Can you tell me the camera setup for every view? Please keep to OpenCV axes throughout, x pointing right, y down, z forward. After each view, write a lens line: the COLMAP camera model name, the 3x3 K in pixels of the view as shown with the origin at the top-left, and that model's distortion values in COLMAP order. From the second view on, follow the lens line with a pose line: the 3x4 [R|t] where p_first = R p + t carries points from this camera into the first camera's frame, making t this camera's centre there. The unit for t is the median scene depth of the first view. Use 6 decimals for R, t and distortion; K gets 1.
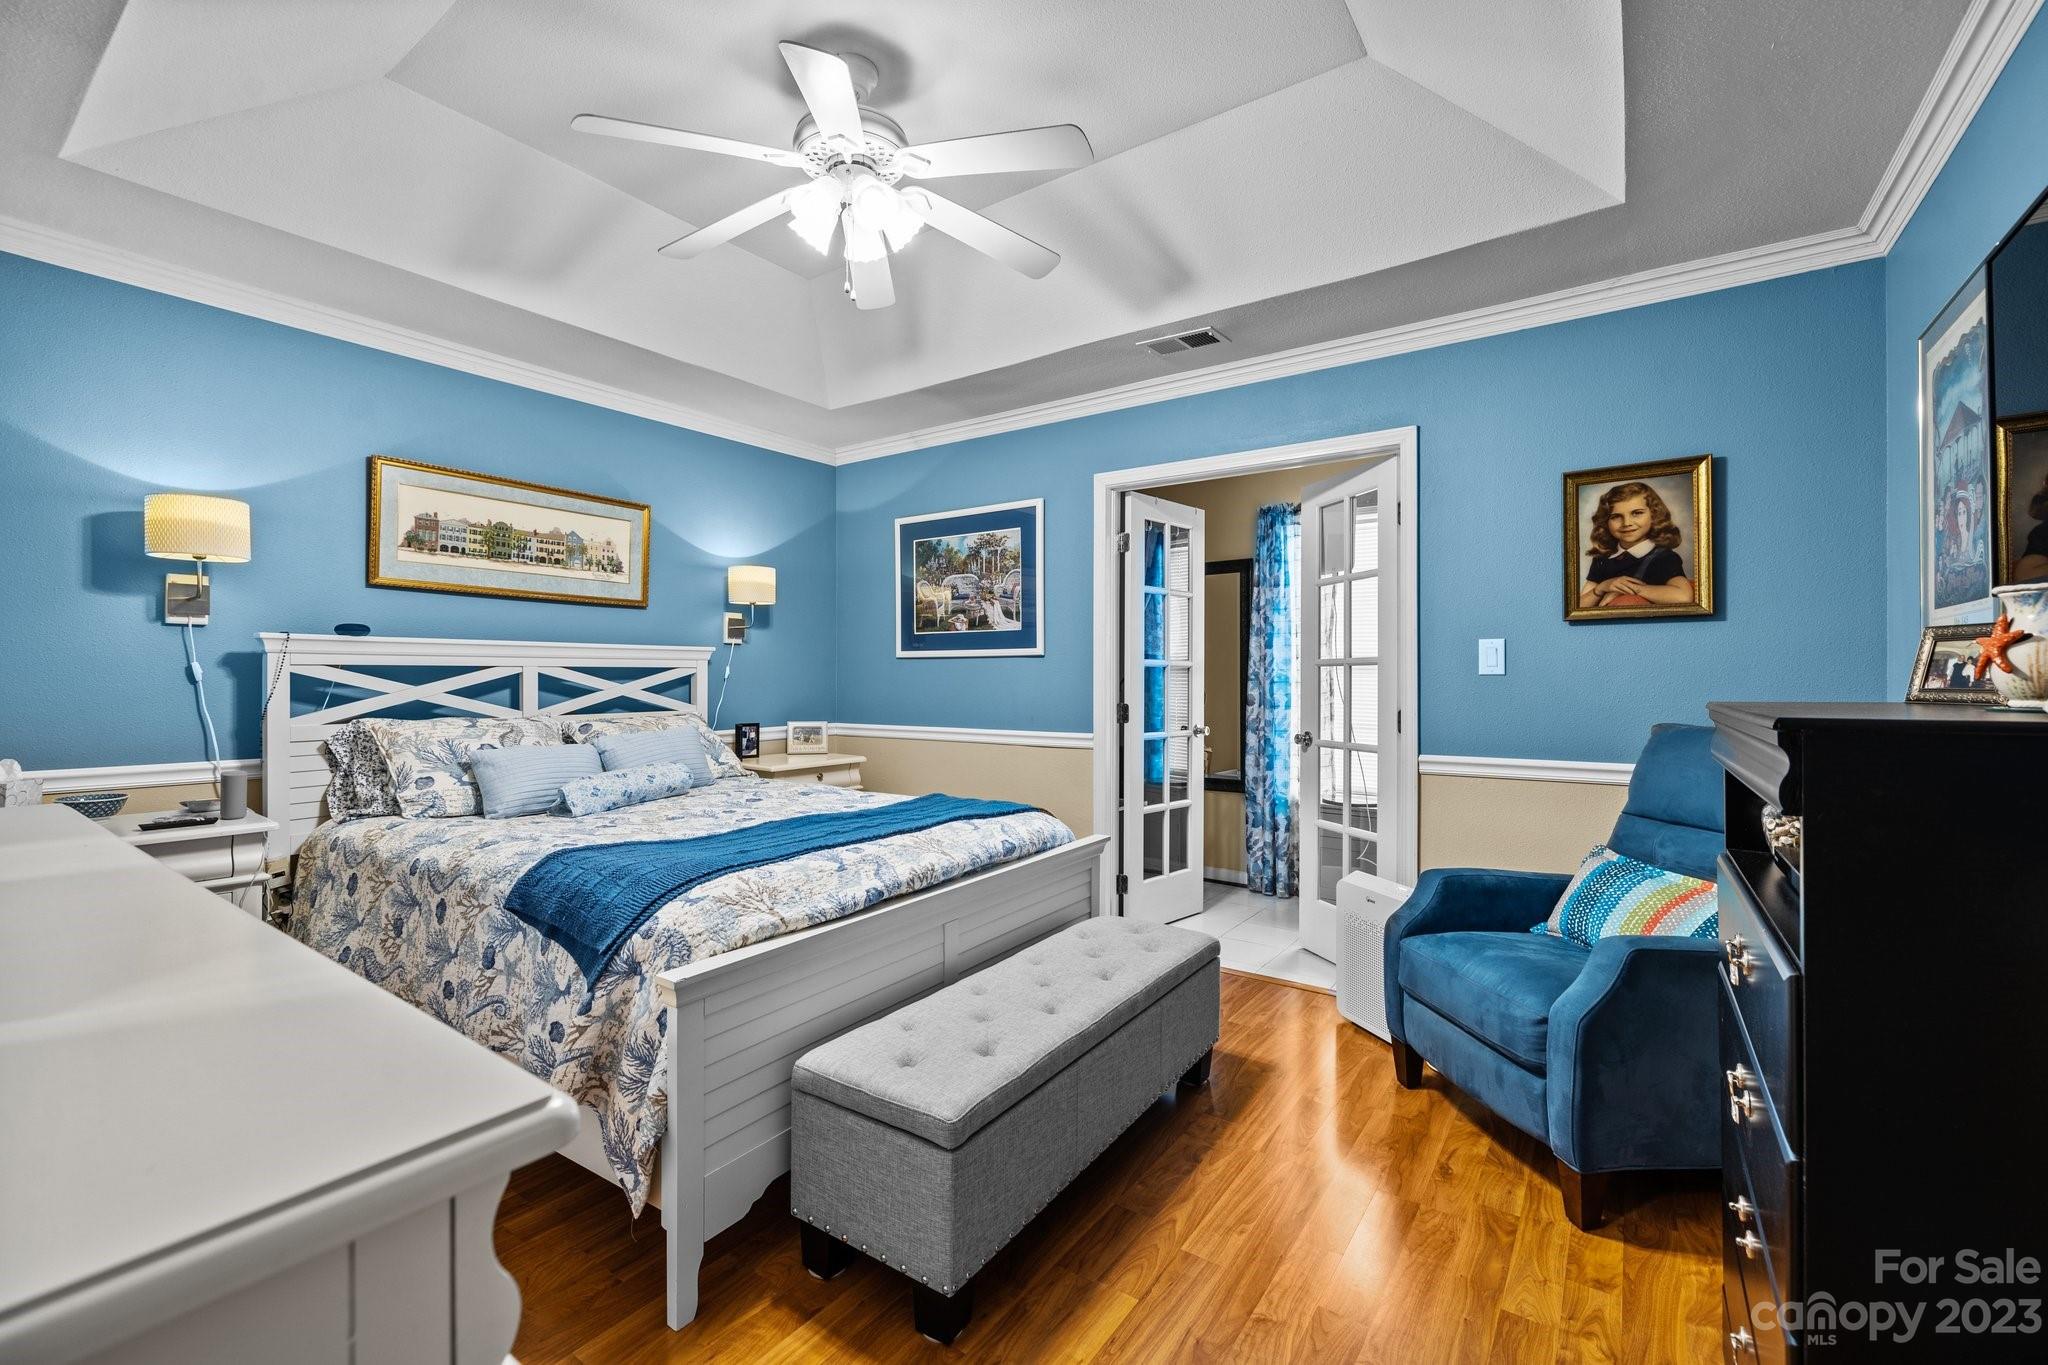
lens RADIAL K [[860.7, 0, 1022.2], [0, 860.7, 676.9], [0, 0, 1]] dist [-0.001383, -0.000092]
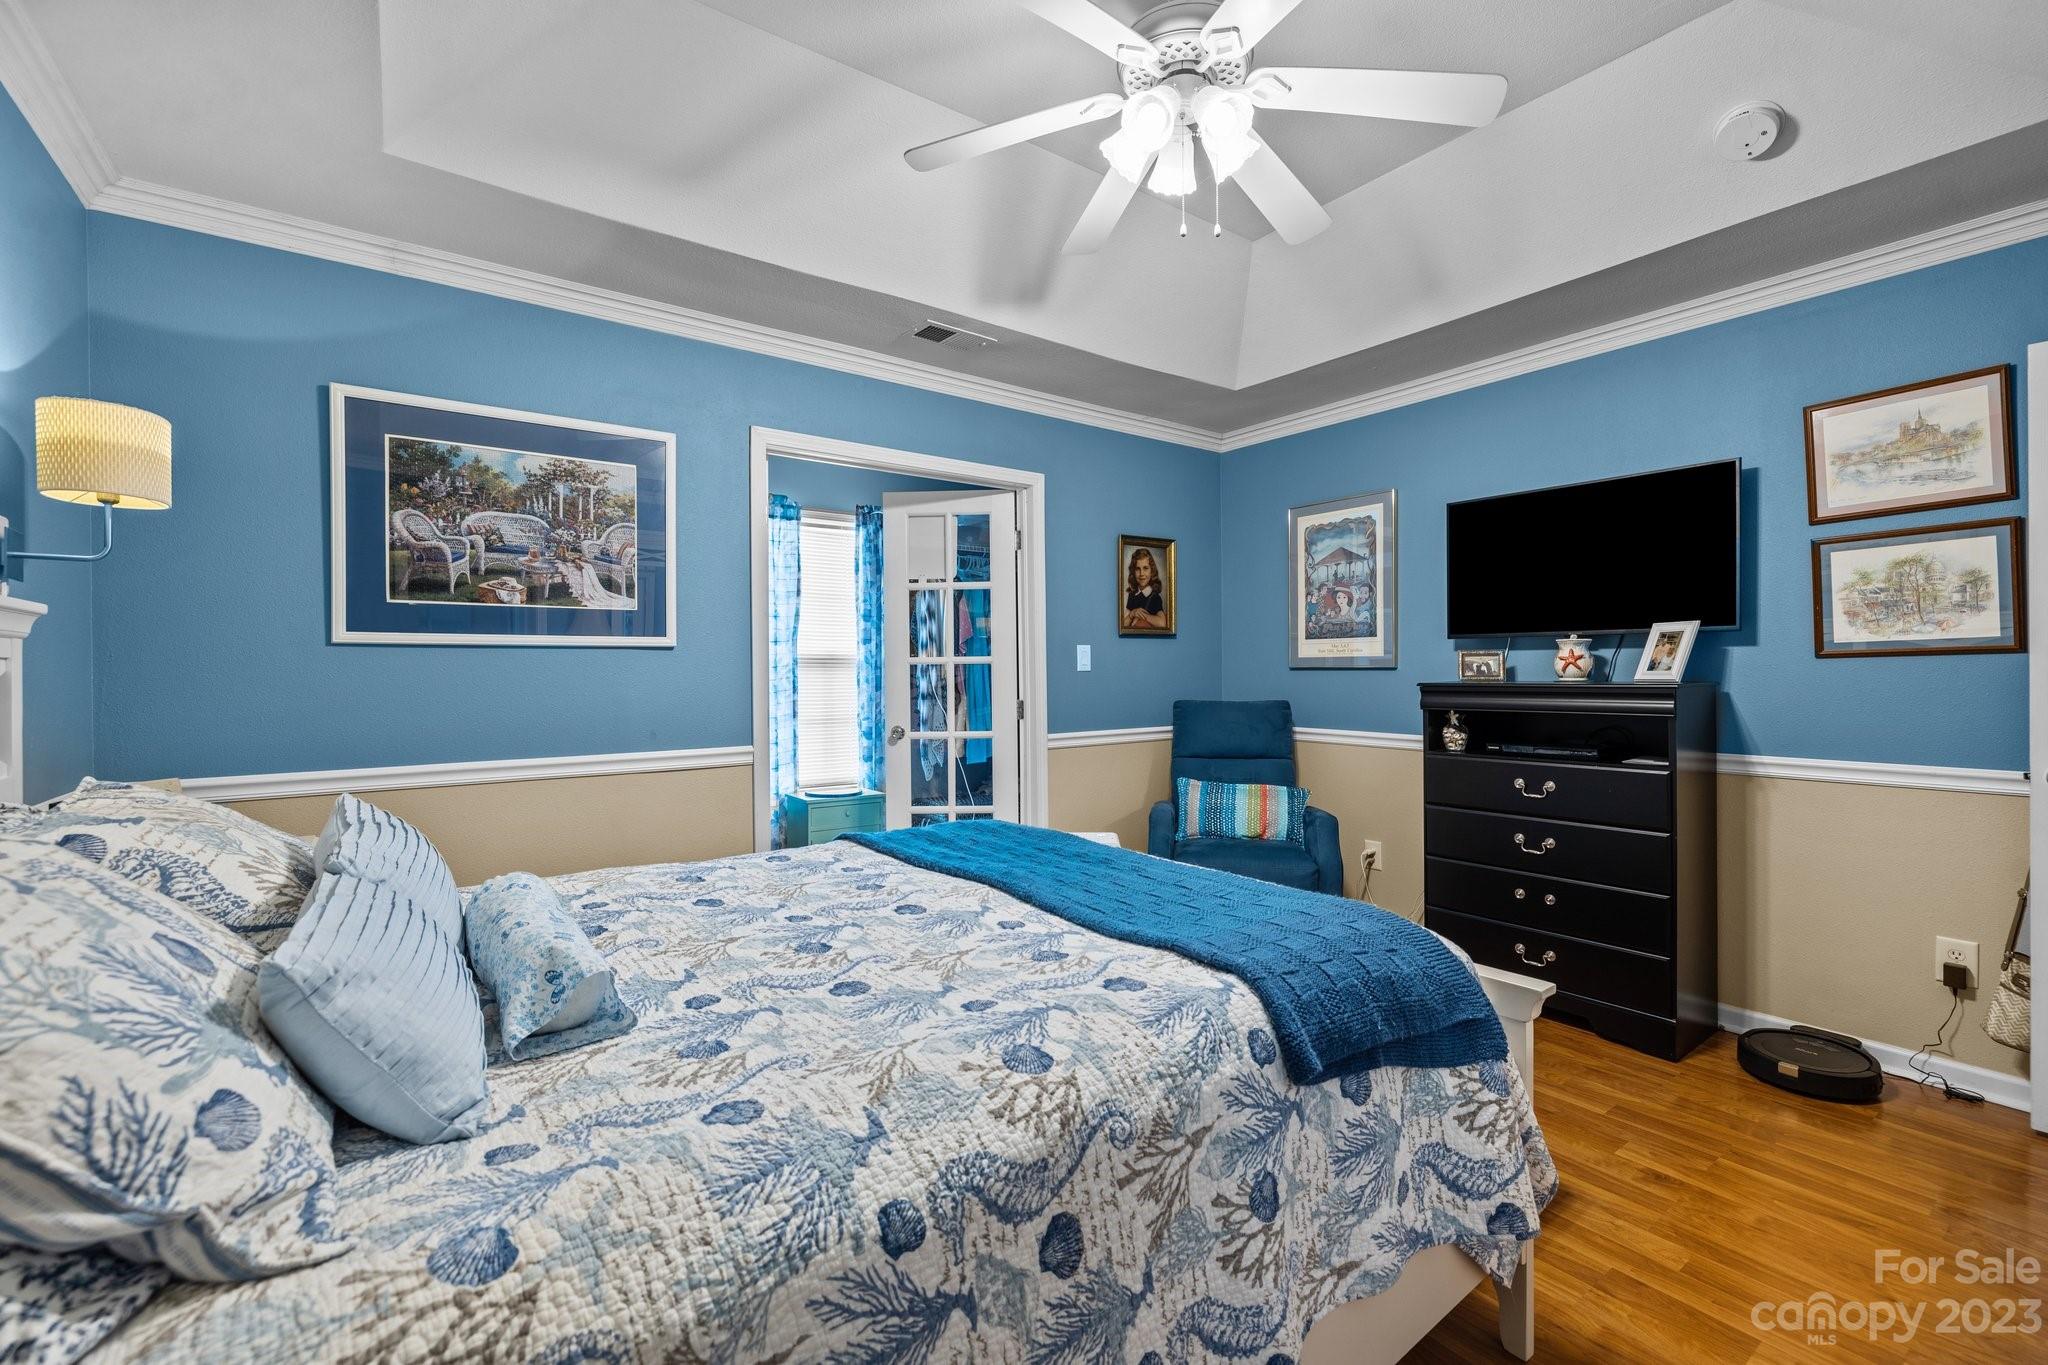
lens RADIAL K [[860.7, 0, 1024.5], [0, 860.7, 675.4], [0, 0, 1]] dist [-0.001383, -0.000092]
pose [[0.322633, -0.006440, 0.946502, -0.572235], [0.006369, 0.999969, 0.004632, -0.002000], [-0.946503, 0.004534, 0.322664, 0.471655]]
